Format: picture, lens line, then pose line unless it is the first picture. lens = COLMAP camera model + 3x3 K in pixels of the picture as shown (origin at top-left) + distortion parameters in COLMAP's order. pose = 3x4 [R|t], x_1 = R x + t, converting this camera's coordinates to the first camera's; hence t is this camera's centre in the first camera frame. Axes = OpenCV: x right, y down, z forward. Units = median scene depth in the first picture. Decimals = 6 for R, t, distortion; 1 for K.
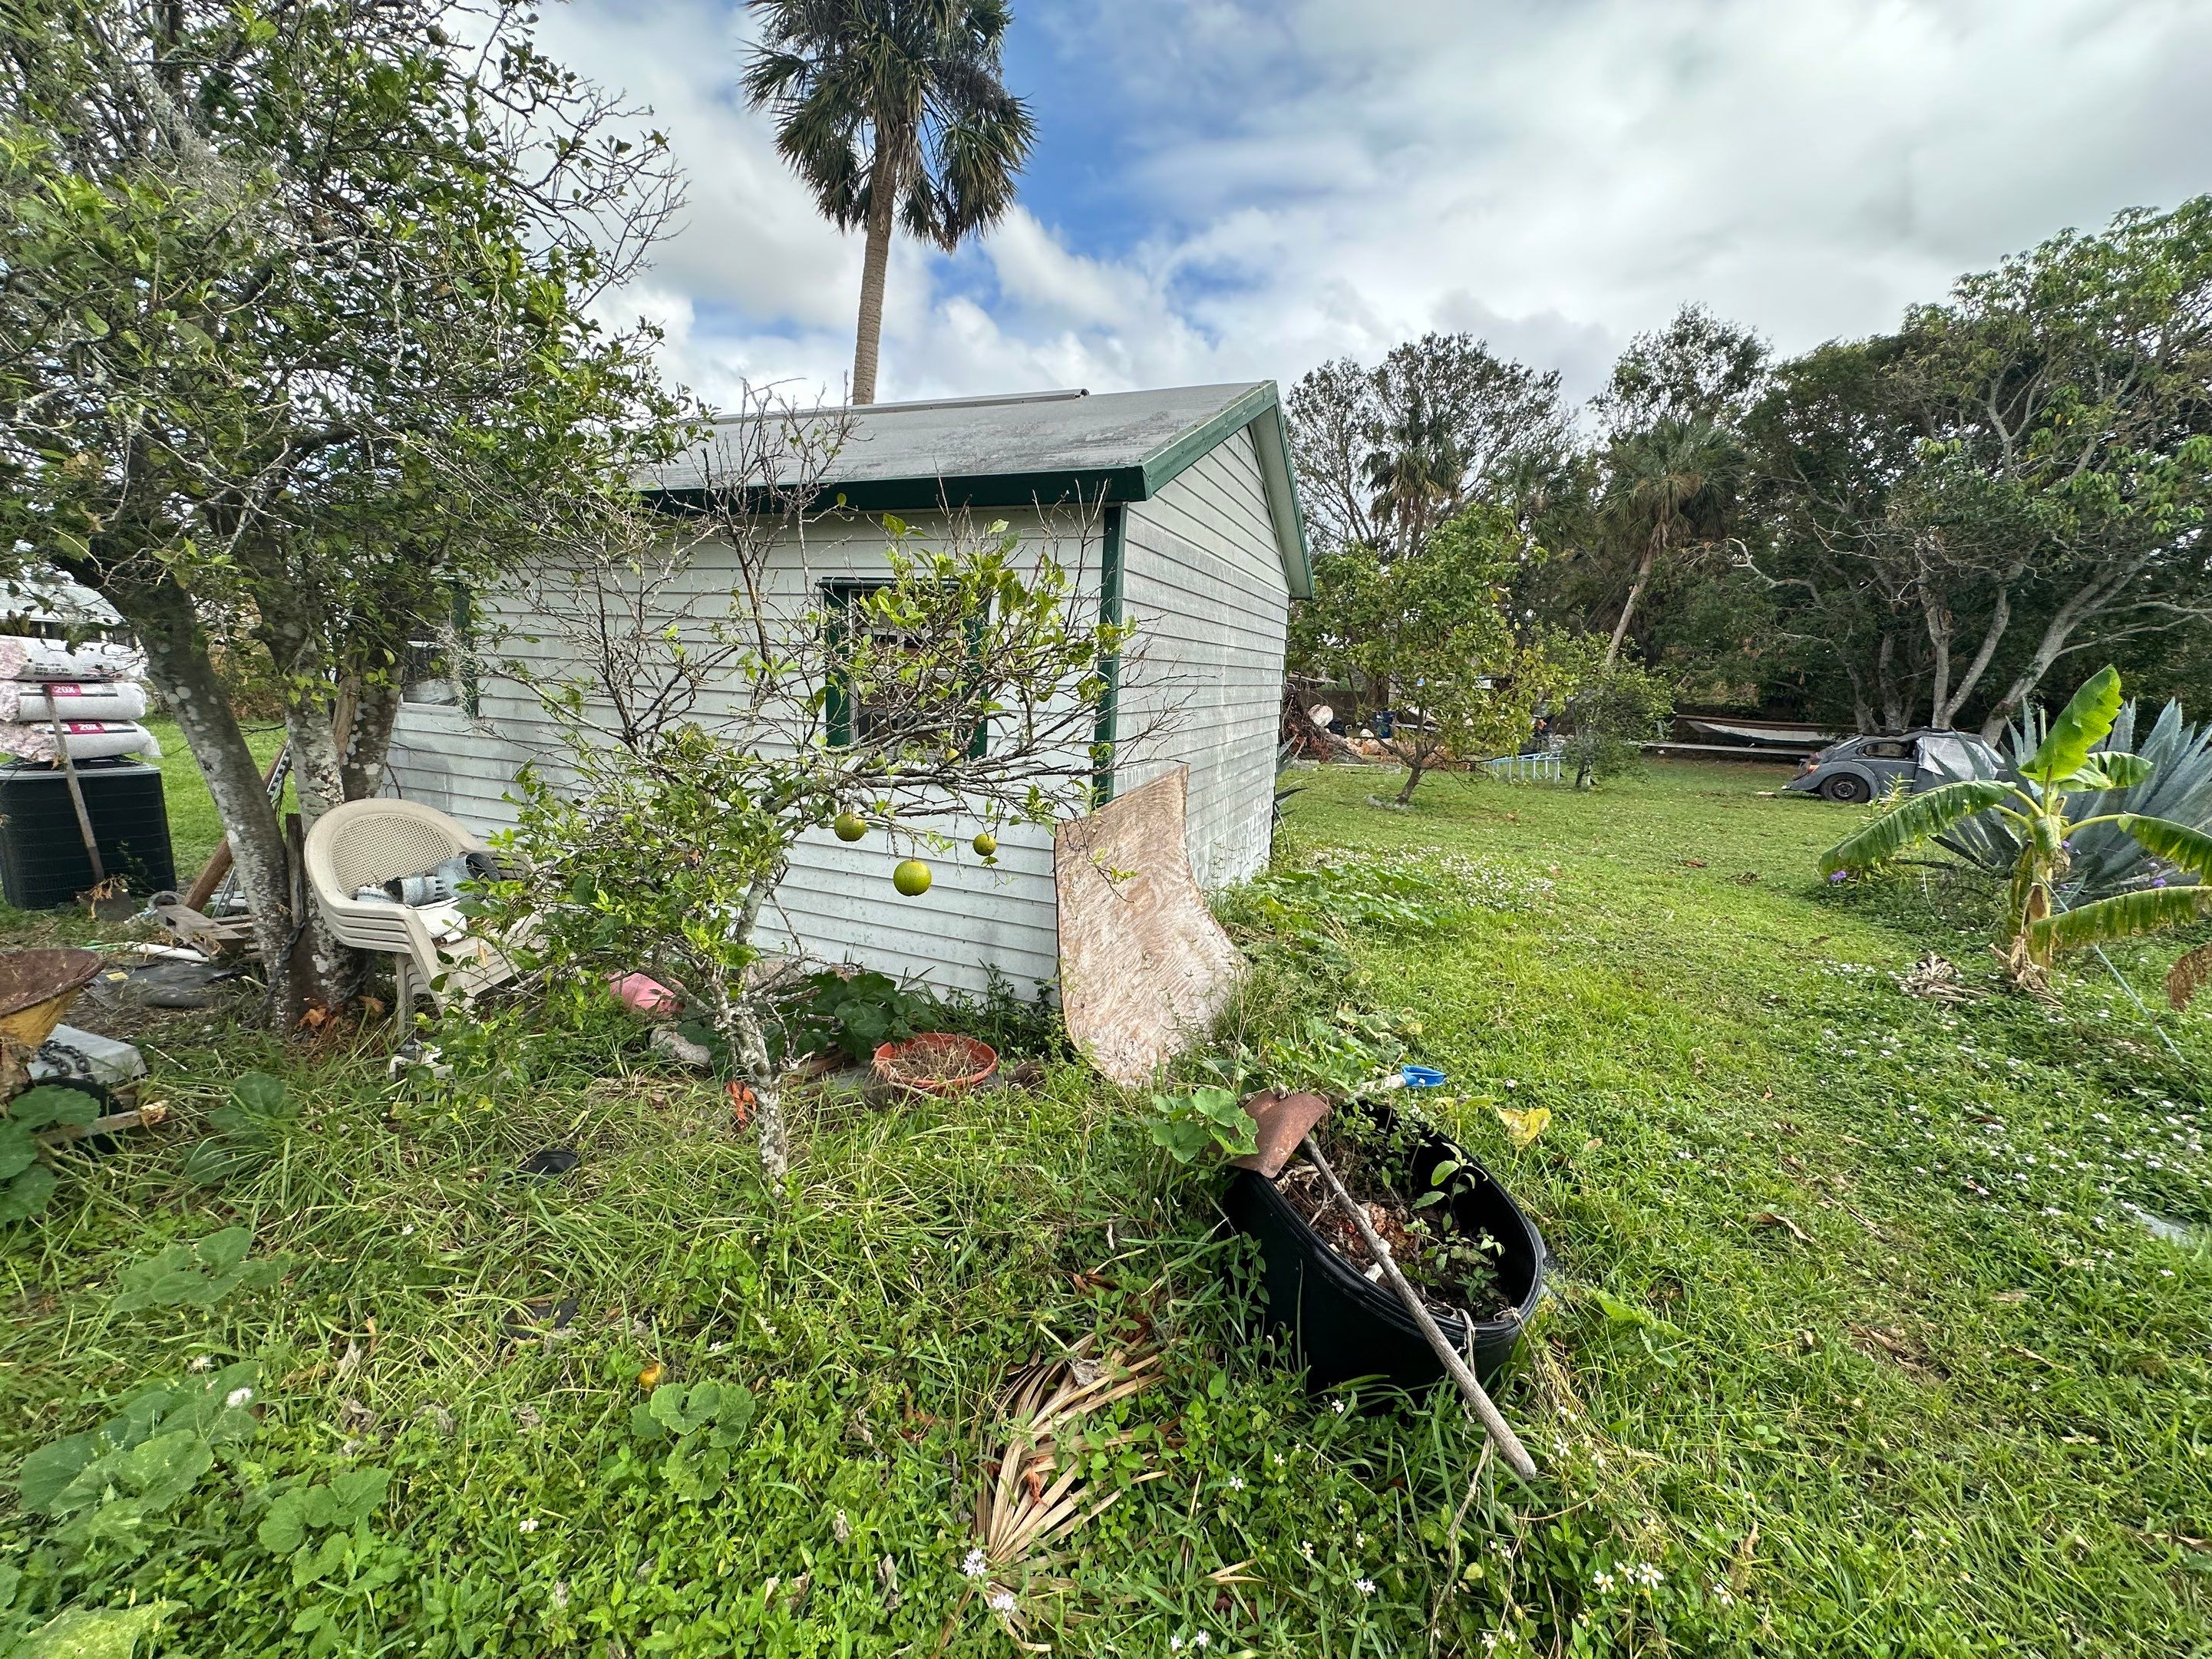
lens RADIAL K [[883.0, 0, 1087.2], [0, 883.0, 845.7], [0, 0, 1]] dist [-0.000530, 0.000172]
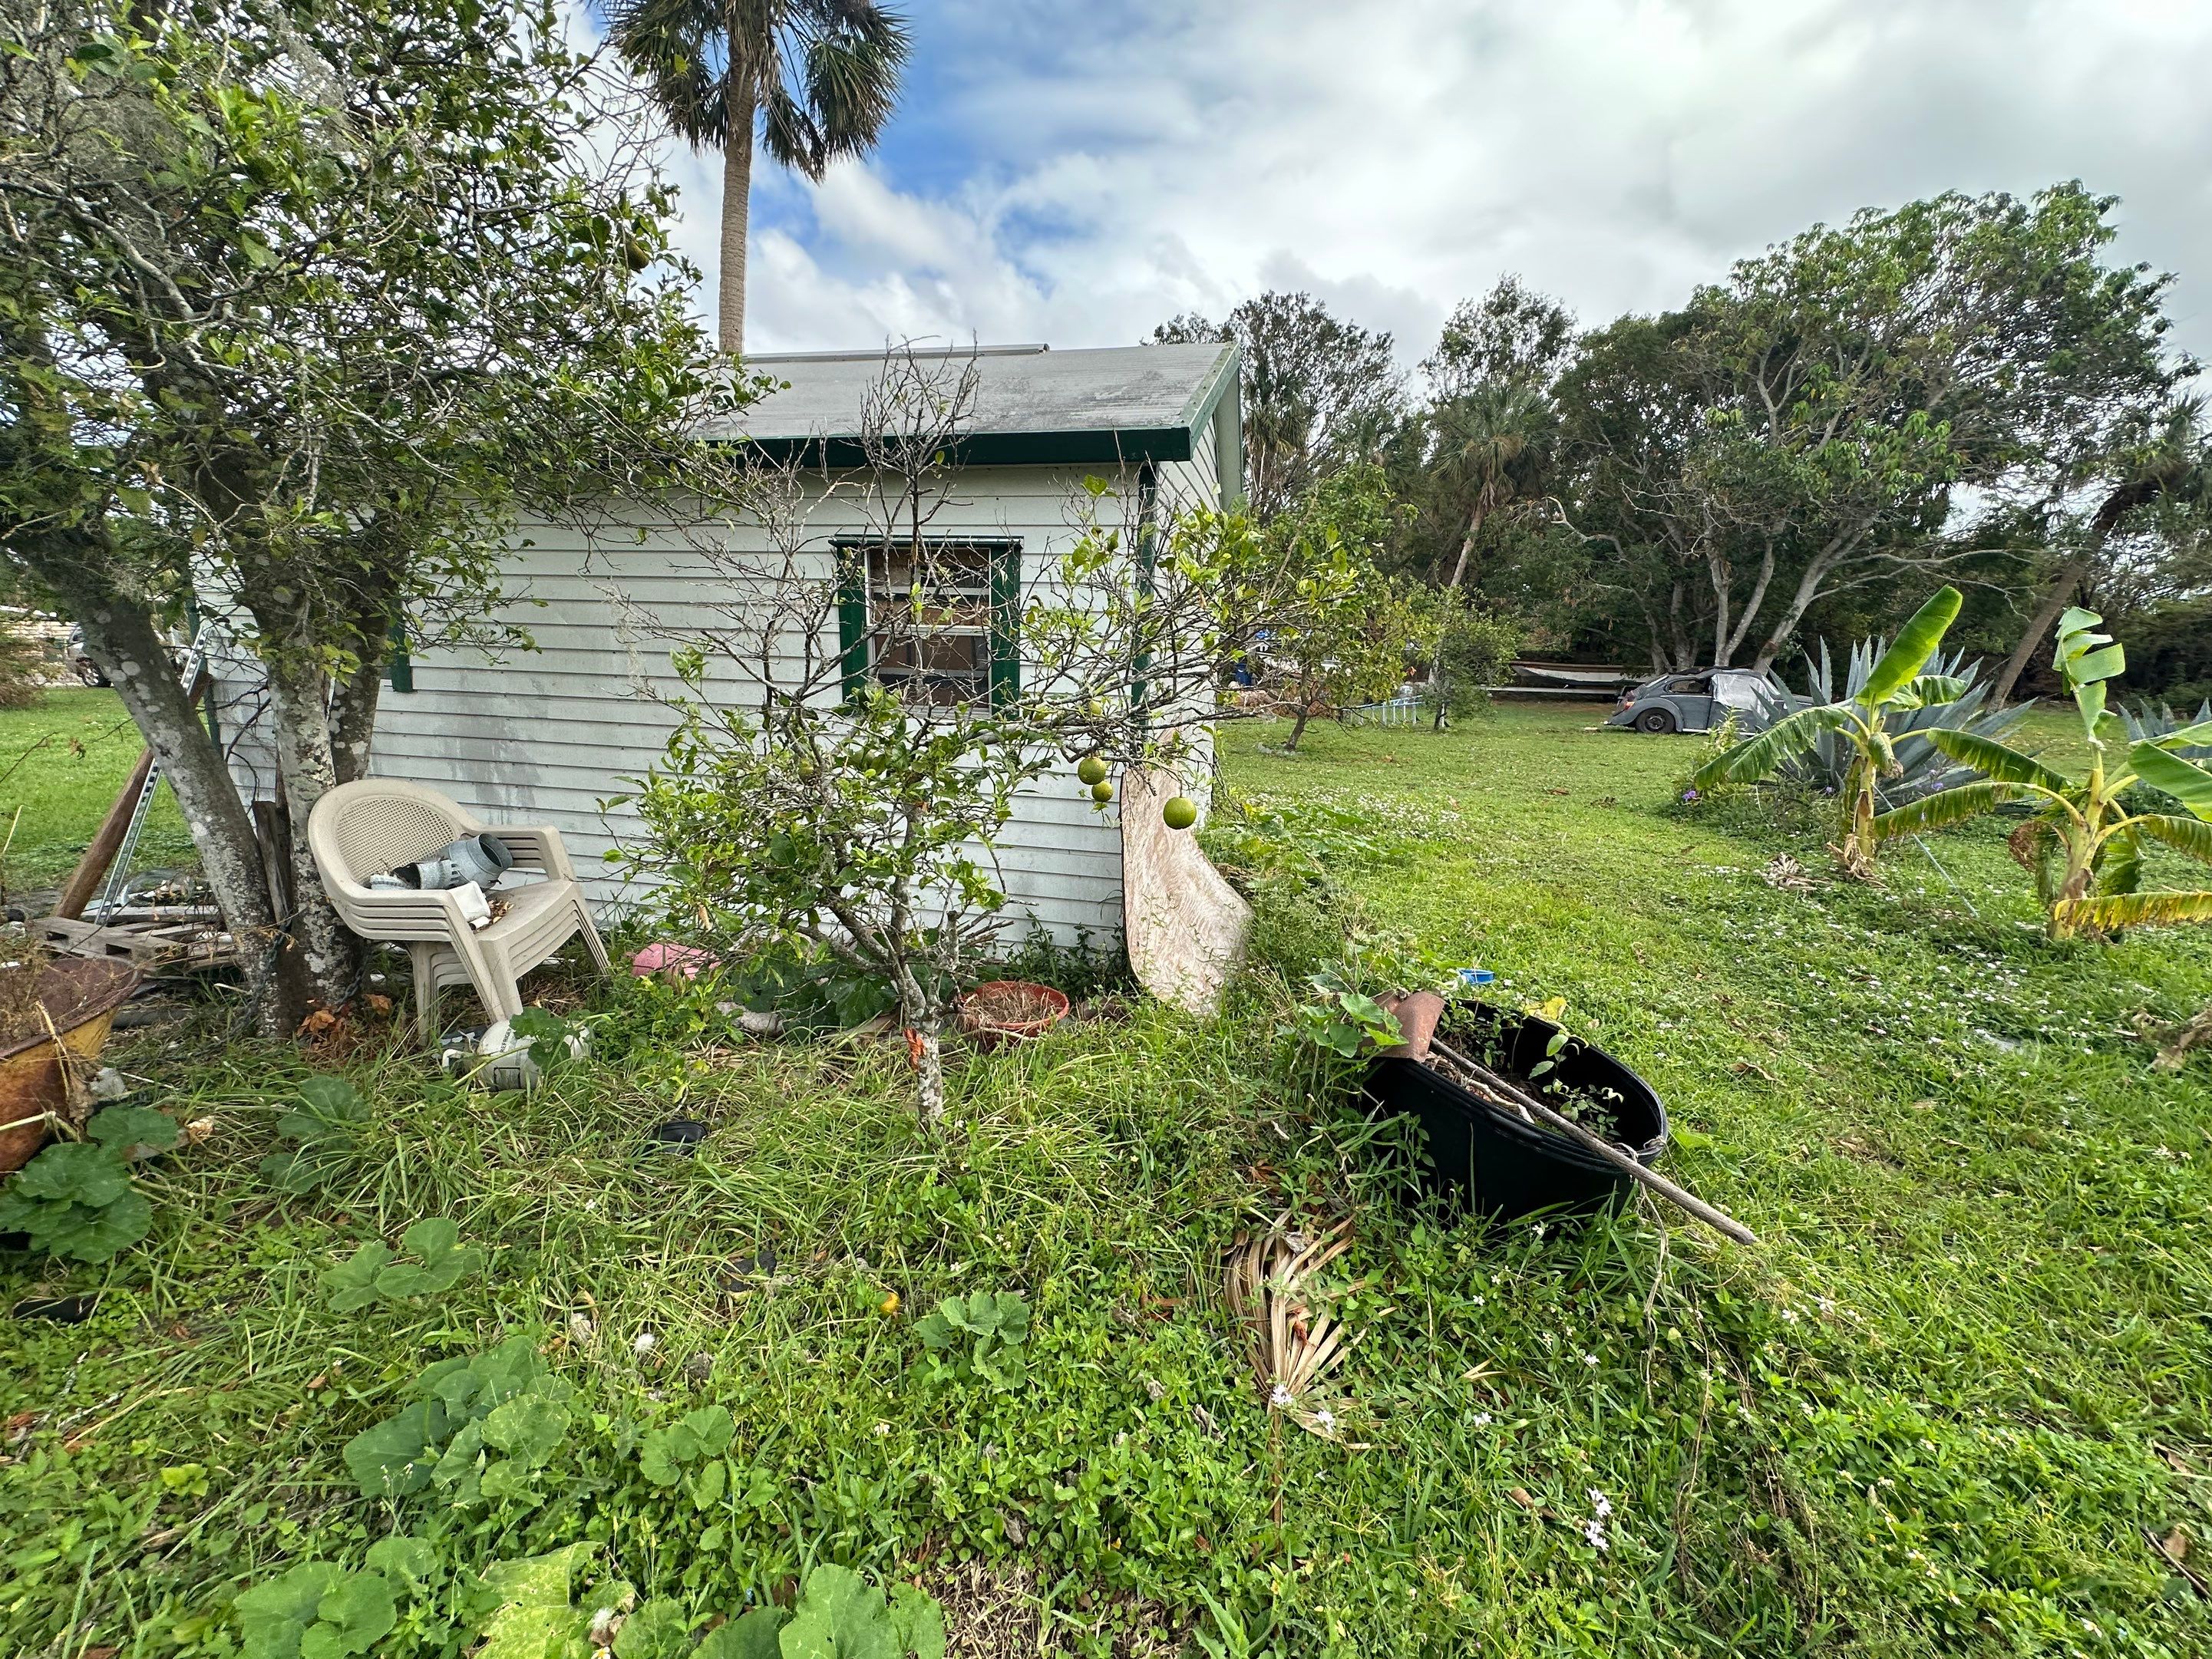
lens RADIAL K [[883.0, 0, 1093.0], [0, 883.0, 846.5], [0, 0, 1]] dist [-0.000530, 0.000172]
pose [[0.985246, -0.058635, 0.160785, -0.056994], [0.051293, 0.997459, 0.049440, 0.002415], [-0.163276, -0.040464, 0.985750, -0.008378]]
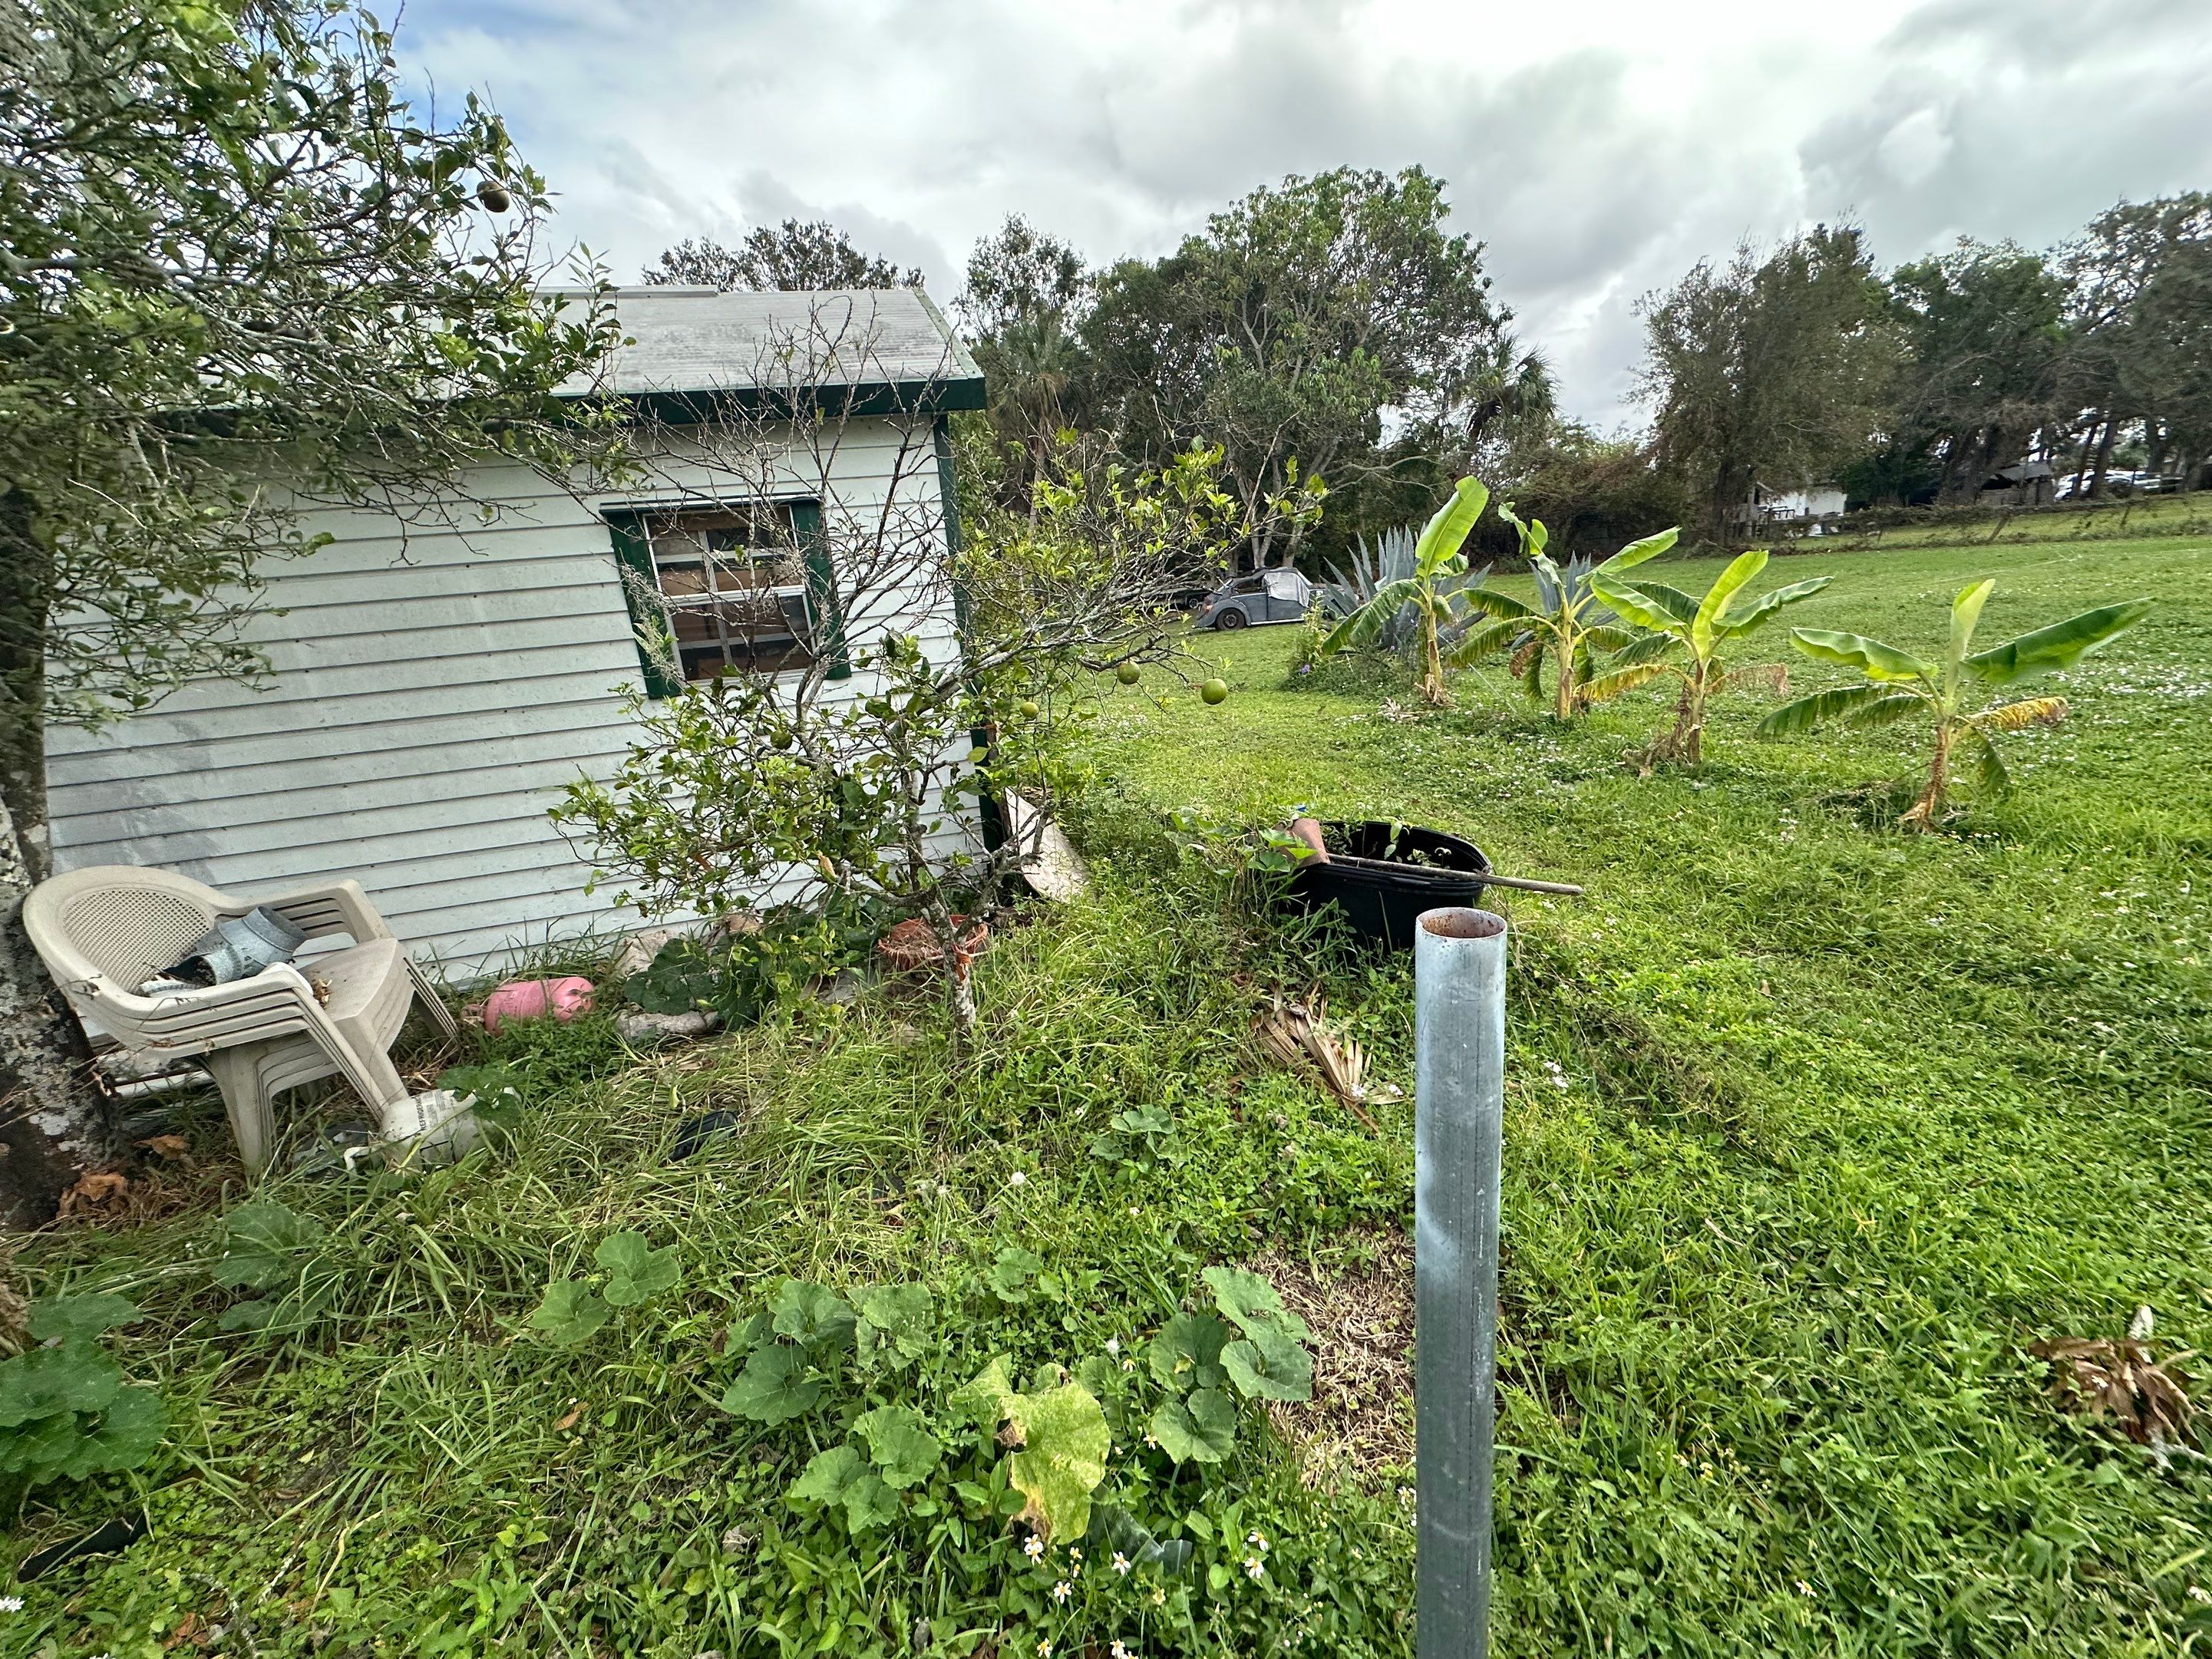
lens RADIAL K [[883.0, 0, 1096.3], [0, 883.0, 849.9], [0, 0, 1]] dist [-0.000530, 0.000172]
pose [[0.799684, -0.284554, 0.528711, -0.138135], [0.230940, 0.958595, 0.166618, 0.000419], [-0.554232, -0.011141, 0.832288, -0.009412]]
